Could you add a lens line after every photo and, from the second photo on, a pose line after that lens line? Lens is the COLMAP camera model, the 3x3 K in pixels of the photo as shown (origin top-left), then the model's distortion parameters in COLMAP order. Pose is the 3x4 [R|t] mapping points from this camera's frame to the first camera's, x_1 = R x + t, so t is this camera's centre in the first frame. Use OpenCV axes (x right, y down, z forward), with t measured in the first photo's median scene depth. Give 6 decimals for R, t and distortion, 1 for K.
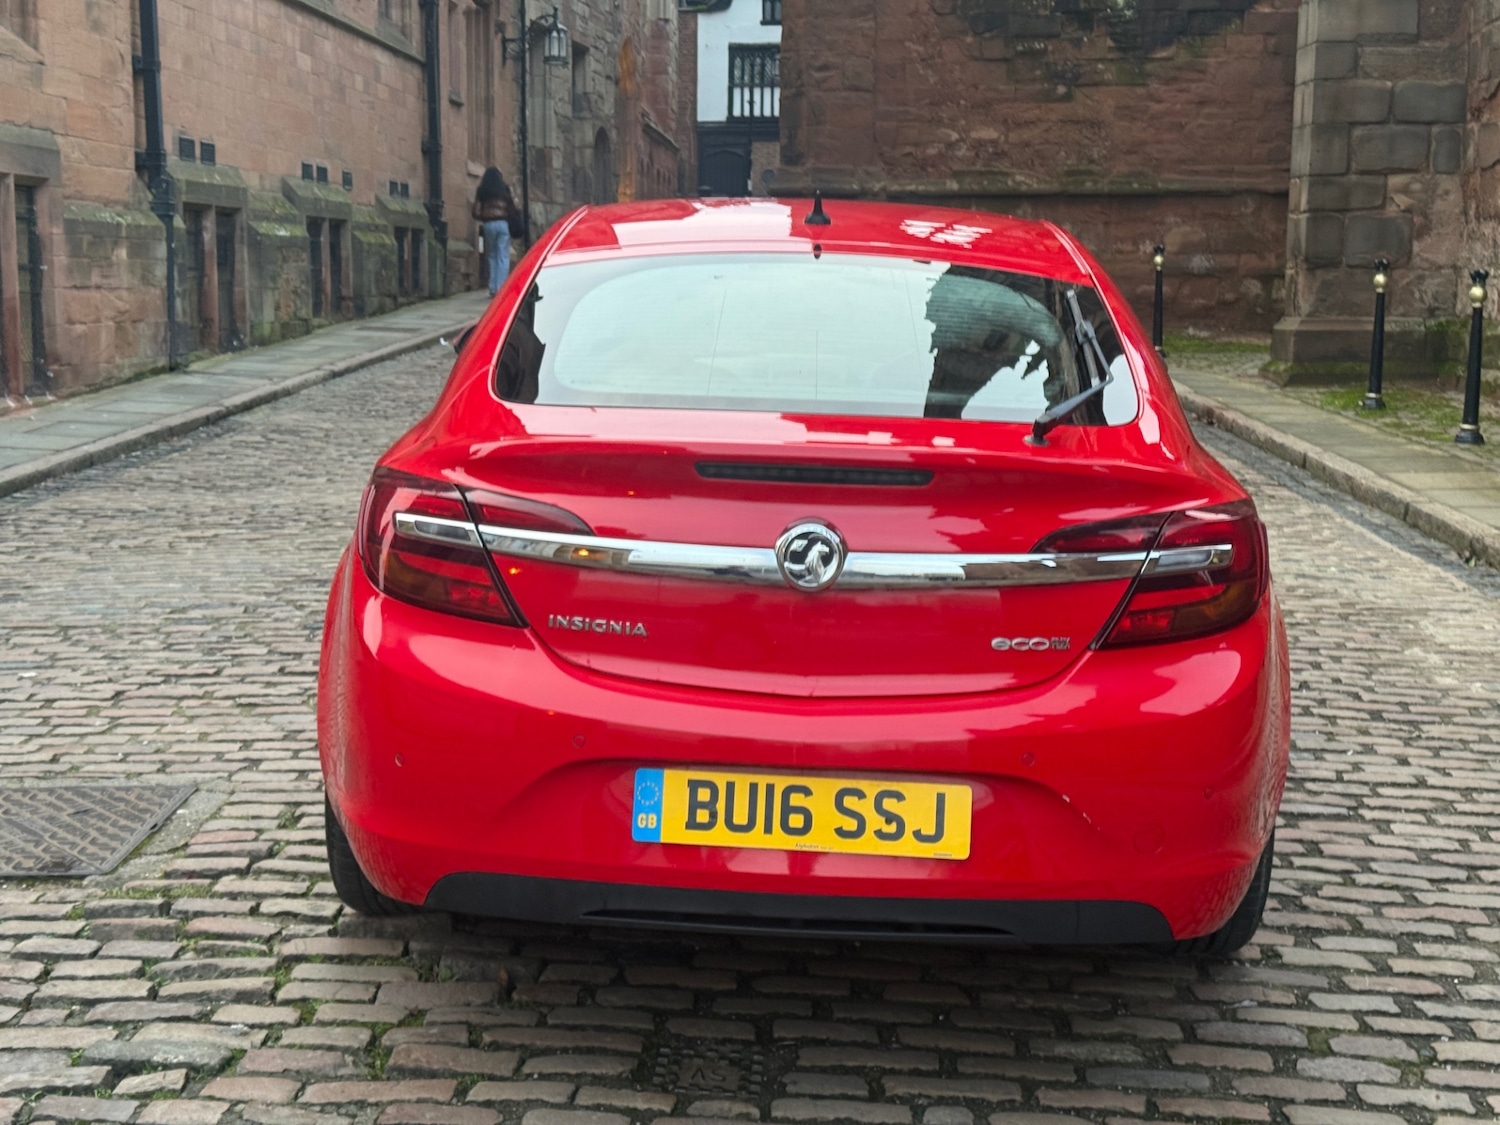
lens RADIAL K [[2089.7, 0, 766.2], [0, 2089.7, 552.3], [0, 0, 1]] dist [0.104867, 0.000000]
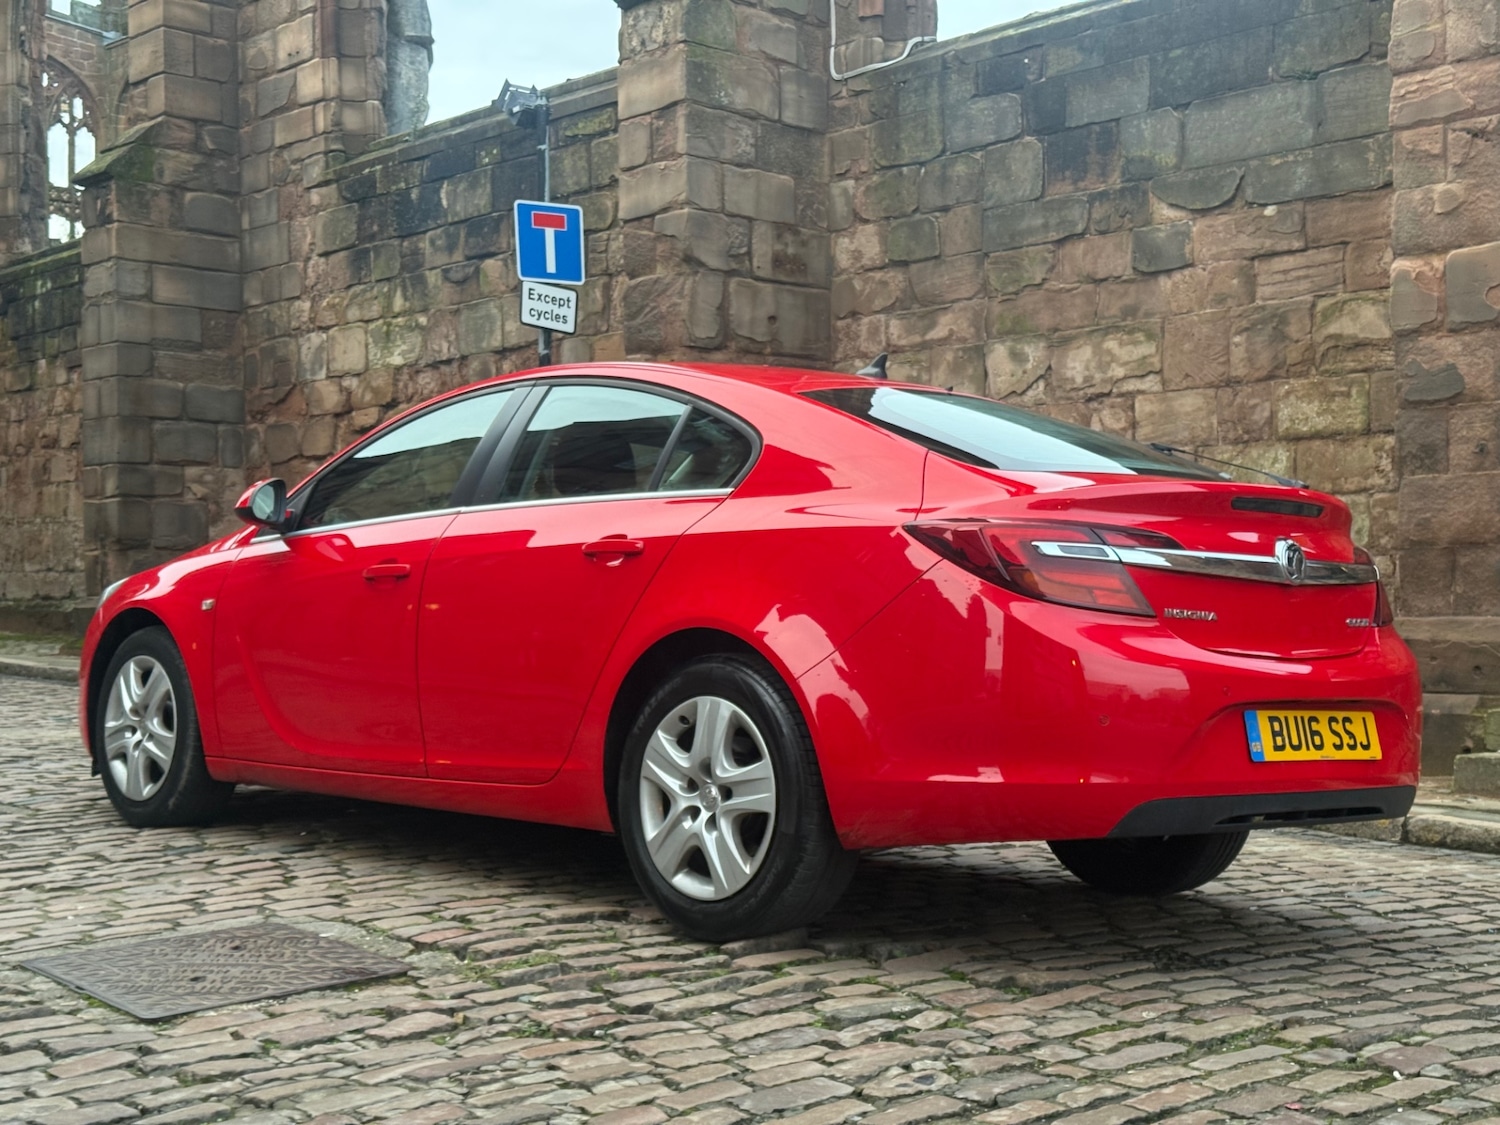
lens RADIAL K [[2089.7, 0, 740.1], [0, 2089.7, 566.6], [0, 0, 1]] dist [0.104867, 0.000000]
pose [[0.713508, 0.006529, 0.700616, -0.265599], [0.104255, 0.987835, -0.115379, 0.028041], [-0.692847, 0.155366, 0.704148, 0.047918]]
